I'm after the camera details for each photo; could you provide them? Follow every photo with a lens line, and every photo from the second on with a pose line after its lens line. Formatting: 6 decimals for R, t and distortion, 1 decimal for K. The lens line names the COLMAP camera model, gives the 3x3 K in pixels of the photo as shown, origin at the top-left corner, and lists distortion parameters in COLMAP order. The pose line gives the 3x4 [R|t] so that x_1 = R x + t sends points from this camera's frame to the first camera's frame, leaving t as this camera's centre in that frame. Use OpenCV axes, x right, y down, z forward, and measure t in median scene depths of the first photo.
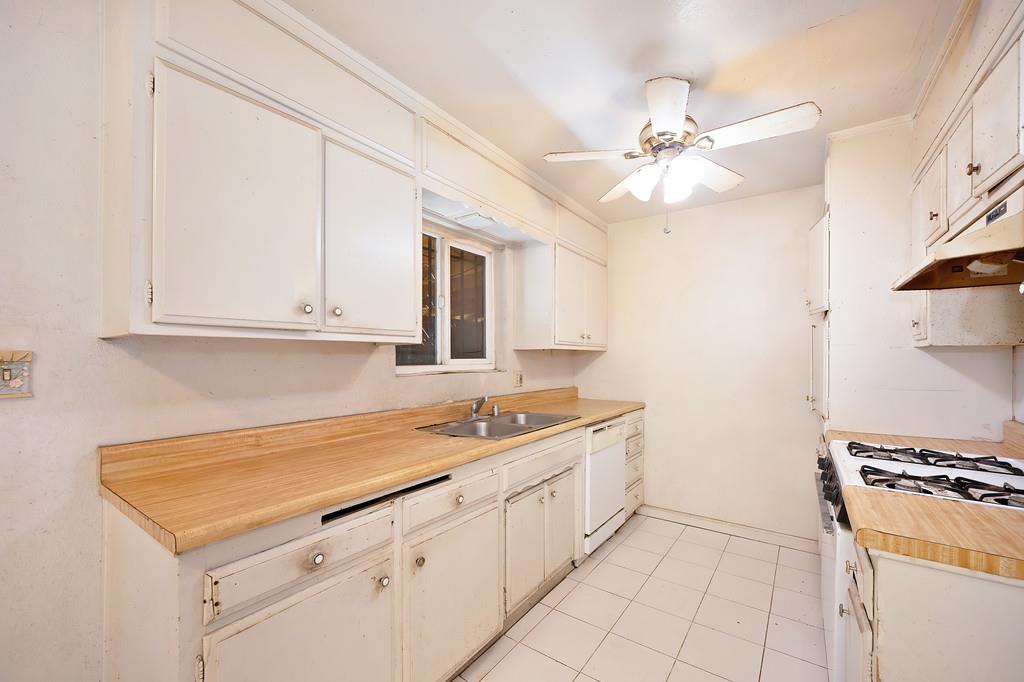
lens RADIAL K [[414.9, 0, 526.0], [0, 414.9, 355.3], [0, 0, 1]] dist [-0.000401, -0.000052]
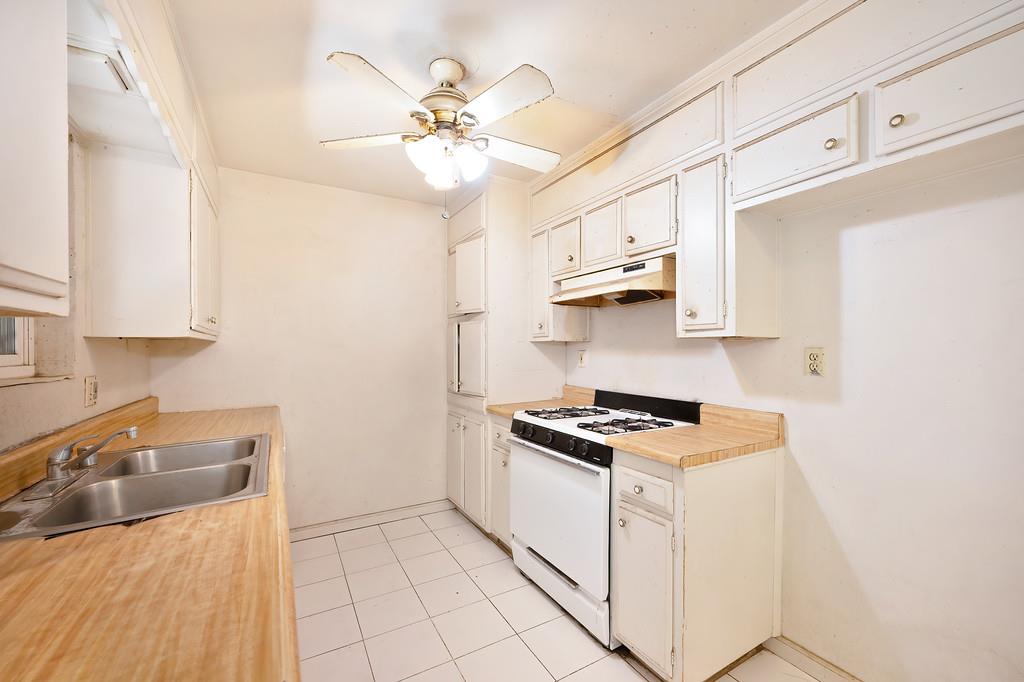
lens RADIAL K [[404.4, 0, 514.5], [0, 404.4, 347.1], [0, 0, 1]] dist [-0.000536, -0.000100]
pose [[0.437186, 0.000340, 0.899371, -0.427359], [0.000888, 0.999999, -0.000809, 0.000804], [-0.899371, 0.001152, 0.437185, 0.456522]]
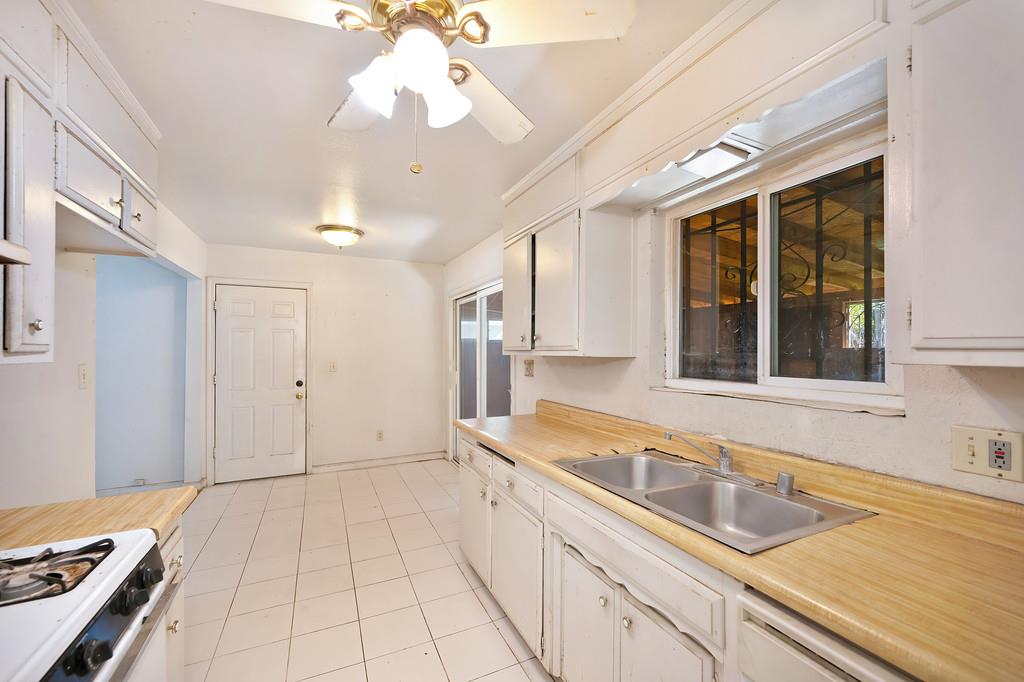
lens RADIAL K [[404.4, 0, 514.5], [0, 404.4, 347.1], [0, 0, 1]] dist [-0.000536, -0.000100]
pose [[-0.502615, -0.011176, -0.864438, 0.776492], [-0.000174, 0.999918, -0.012826, -0.040101], [0.864510, -0.006296, -0.502576, 1.429929]]
